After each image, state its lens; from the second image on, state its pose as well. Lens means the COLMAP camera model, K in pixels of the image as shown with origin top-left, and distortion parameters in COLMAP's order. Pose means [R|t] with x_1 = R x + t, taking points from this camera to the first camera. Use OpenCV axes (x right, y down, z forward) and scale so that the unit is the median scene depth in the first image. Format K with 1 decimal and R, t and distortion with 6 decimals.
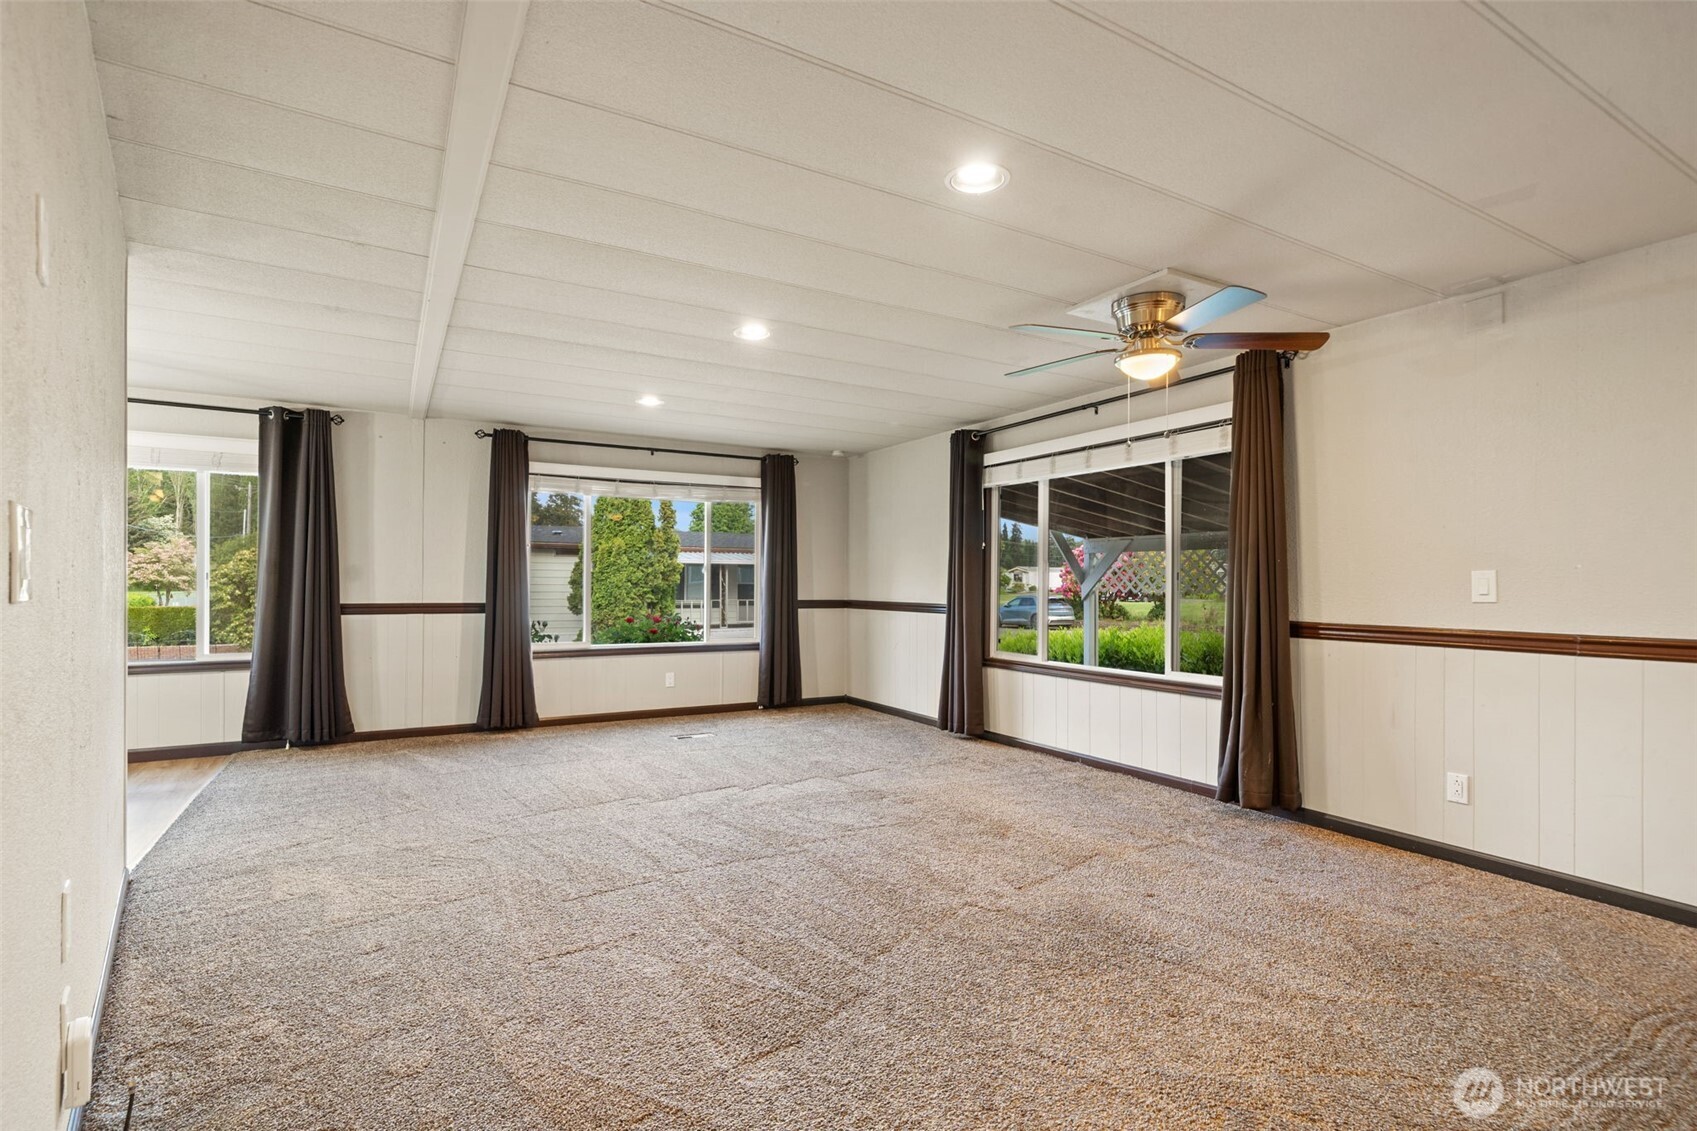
lens RADIAL K [[809.8, 0, 847.3], [0, 809.8, 574.4], [0, 0, 1]] dist [0.000125, 0.000139]
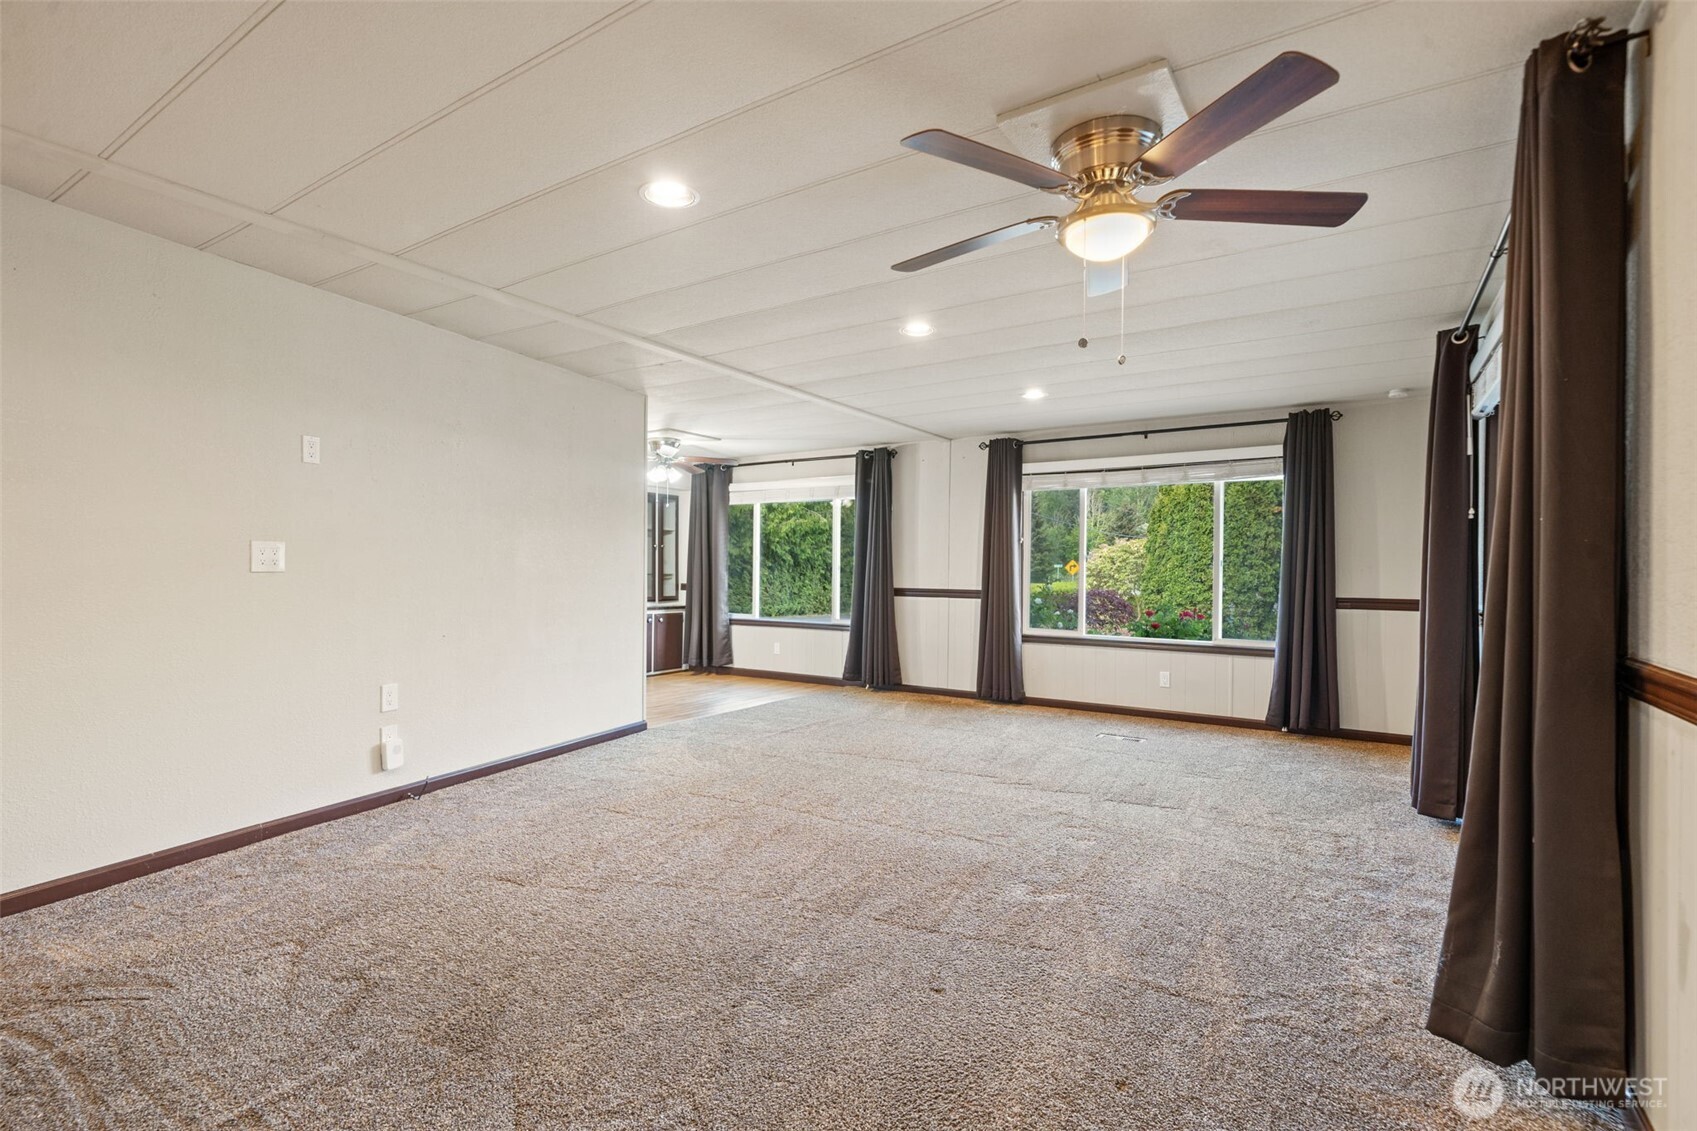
lens RADIAL K [[809.8, 0, 844.2], [0, 809.8, 562.8], [0, 0, 1]] dist [0.000125, 0.000139]
pose [[0.433112, -0.010833, -0.901275, 0.536475], [0.003242, 0.999940, -0.010461, 0.007910], [0.901334, 0.001609, 0.433121, 0.320853]]
